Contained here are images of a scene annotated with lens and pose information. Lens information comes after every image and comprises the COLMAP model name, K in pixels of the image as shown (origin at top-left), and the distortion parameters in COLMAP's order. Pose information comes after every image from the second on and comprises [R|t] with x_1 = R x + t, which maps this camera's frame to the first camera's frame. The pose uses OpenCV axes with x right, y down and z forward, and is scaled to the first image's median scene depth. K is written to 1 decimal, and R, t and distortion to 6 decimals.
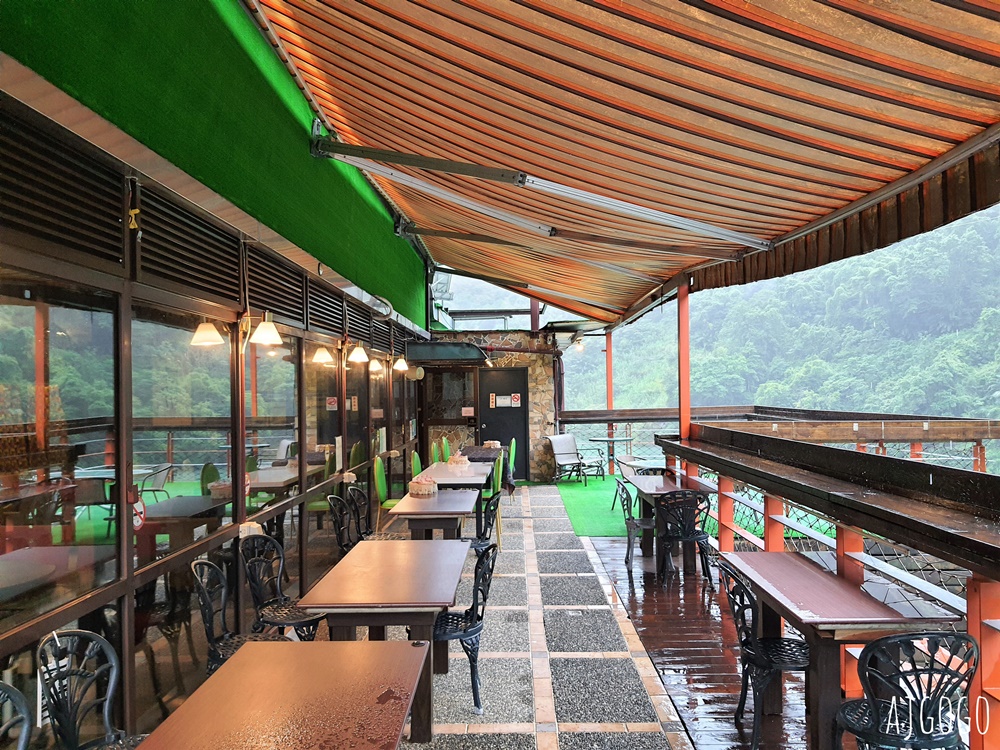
lens RADIAL K [[779.3, 0, 502.7], [0, 779.3, 381.5], [0, 0, 1]] dist [0.074527, -0.133710]
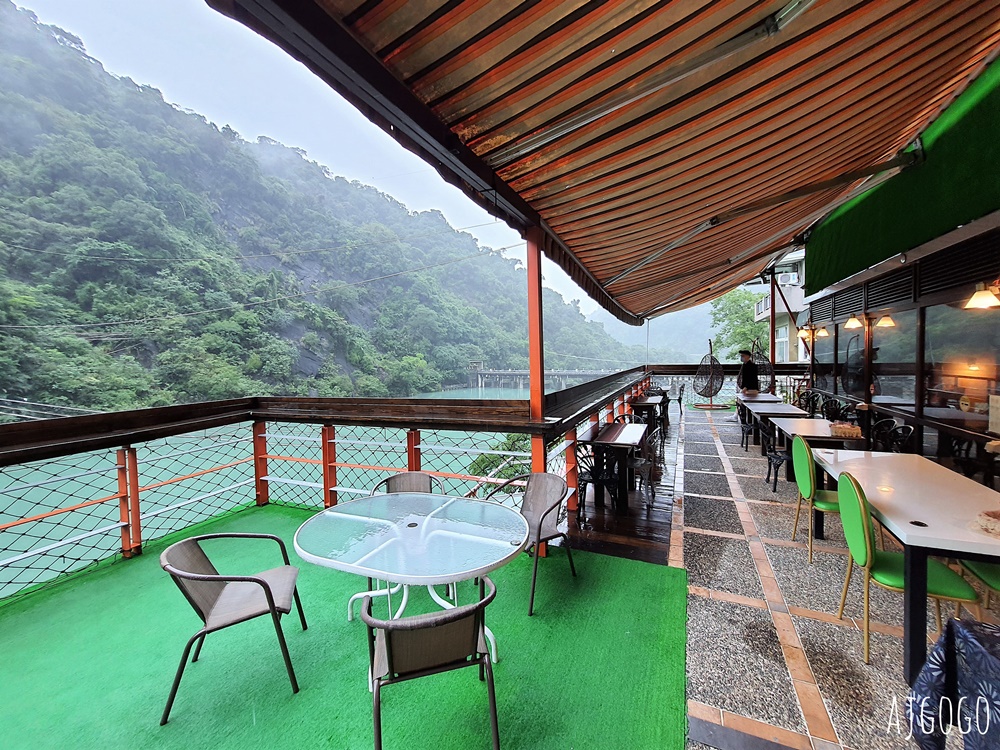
lens RADIAL K [[405.8, 0, 497.9], [0, 405.8, 373.0], [0, 0, 1]] dist [0.002284, 0.000754]
pose [[-0.917820, 0.020486, 0.396469, 0.146104], [0.032295, 0.999211, 0.023131, 0.020984], [-0.395682, 0.034034, -0.917757, 1.937299]]
